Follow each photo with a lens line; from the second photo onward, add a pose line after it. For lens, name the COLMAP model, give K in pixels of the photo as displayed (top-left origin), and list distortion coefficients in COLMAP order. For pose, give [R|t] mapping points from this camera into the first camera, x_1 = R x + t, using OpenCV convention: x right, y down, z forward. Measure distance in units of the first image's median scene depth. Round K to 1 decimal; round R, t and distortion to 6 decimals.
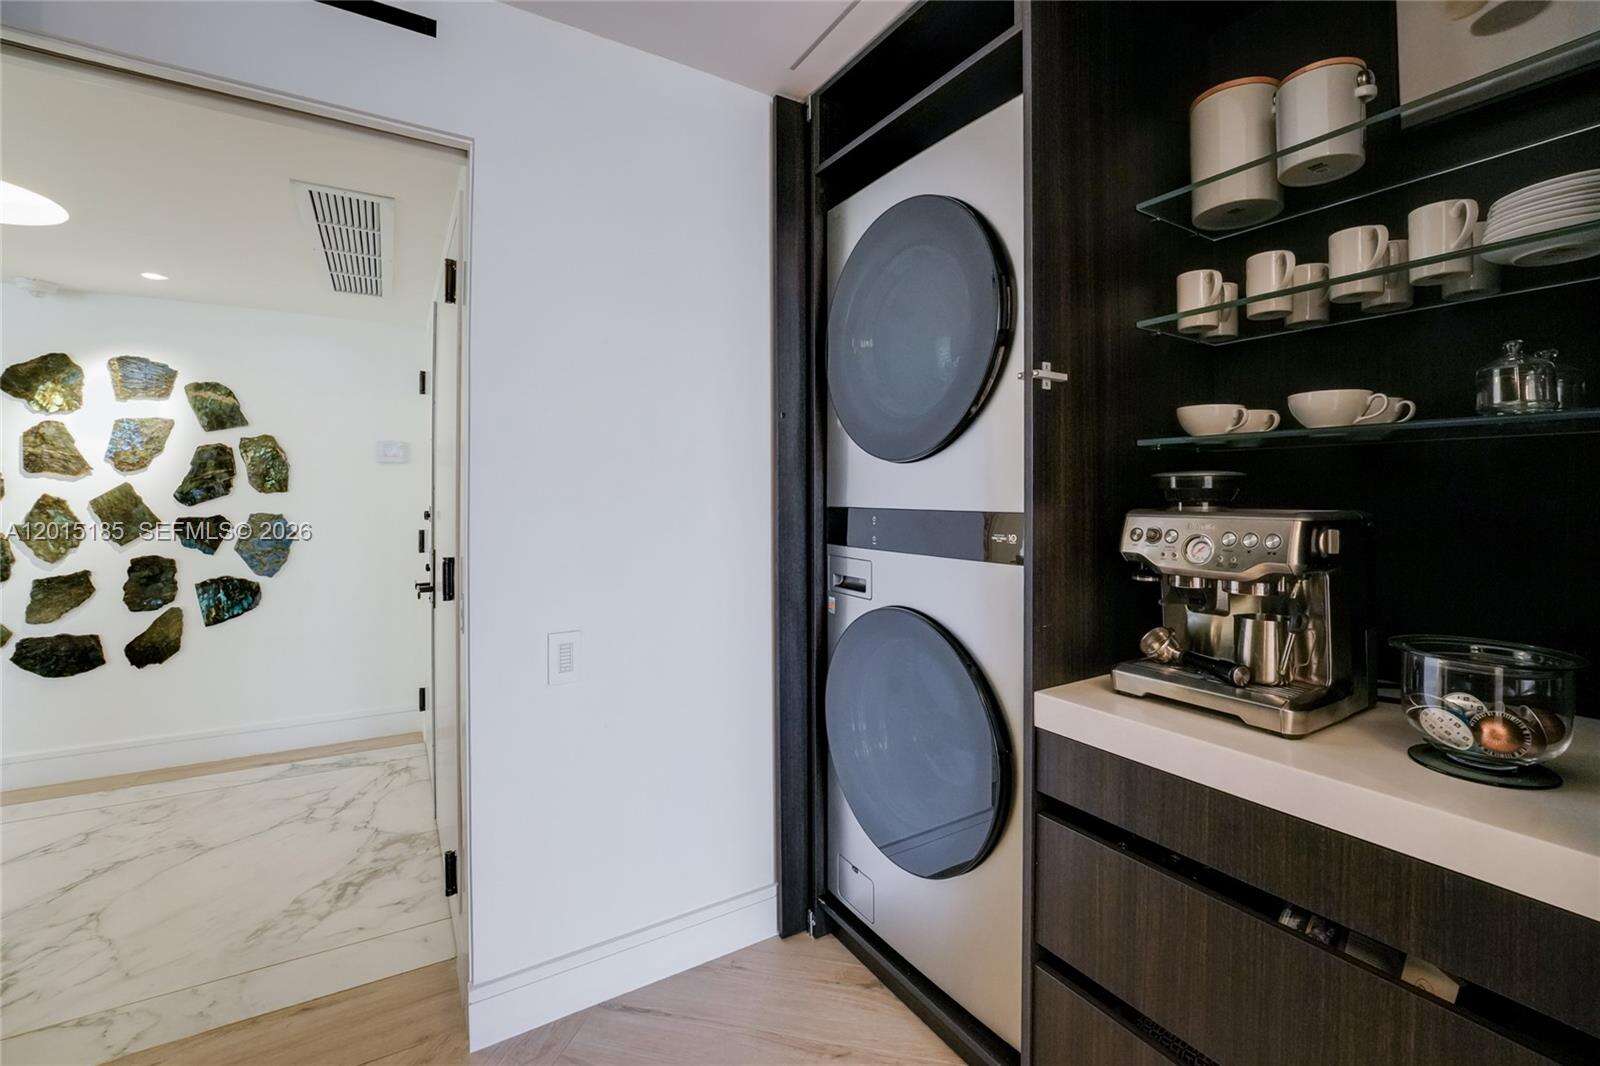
lens RADIAL K [[691.4, 0, 803.0], [0, 691.4, 500.5], [0, 0, 1]] dist [0.001568, 0.000457]
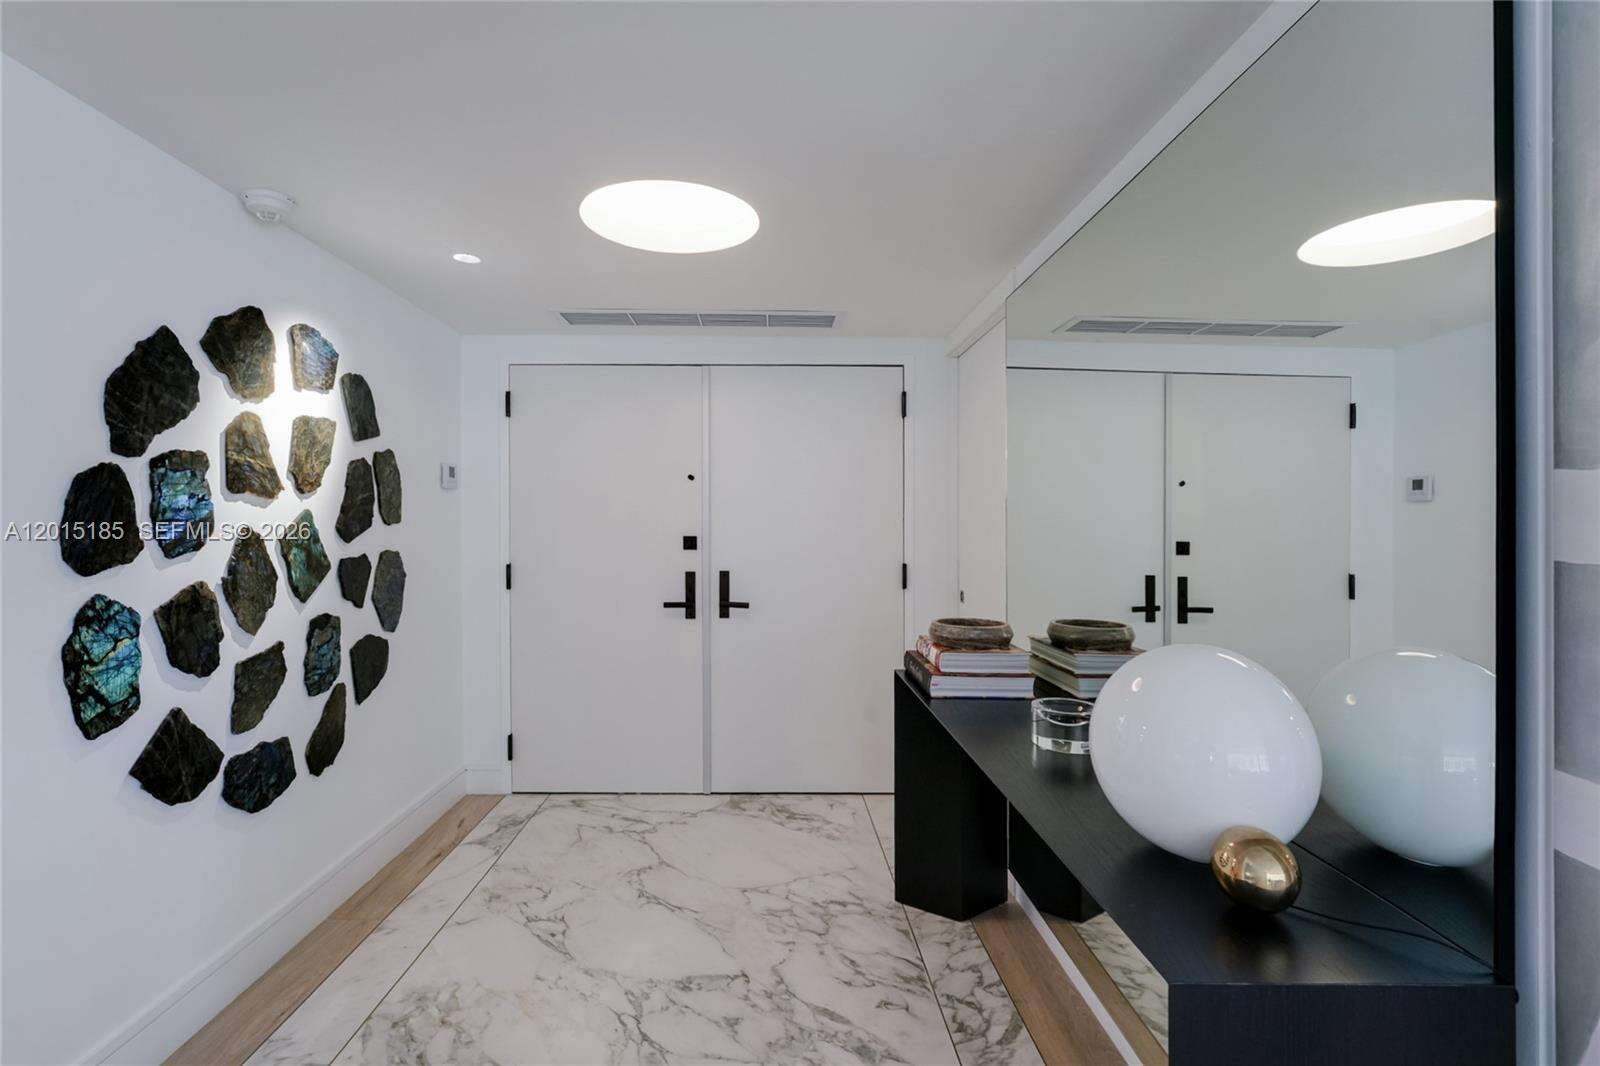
lens RADIAL K [[672.7, 0, 822.0], [0, 672.7, 533.5], [0, 0, 1]] dist [0.000889, 0.000079]
pose [[0.484129, -0.006511, 0.874973, -1.357768], [-0.002249, 0.999960, 0.008686, -0.010010], [-0.874994, -0.006172, 0.484095, 0.237138]]
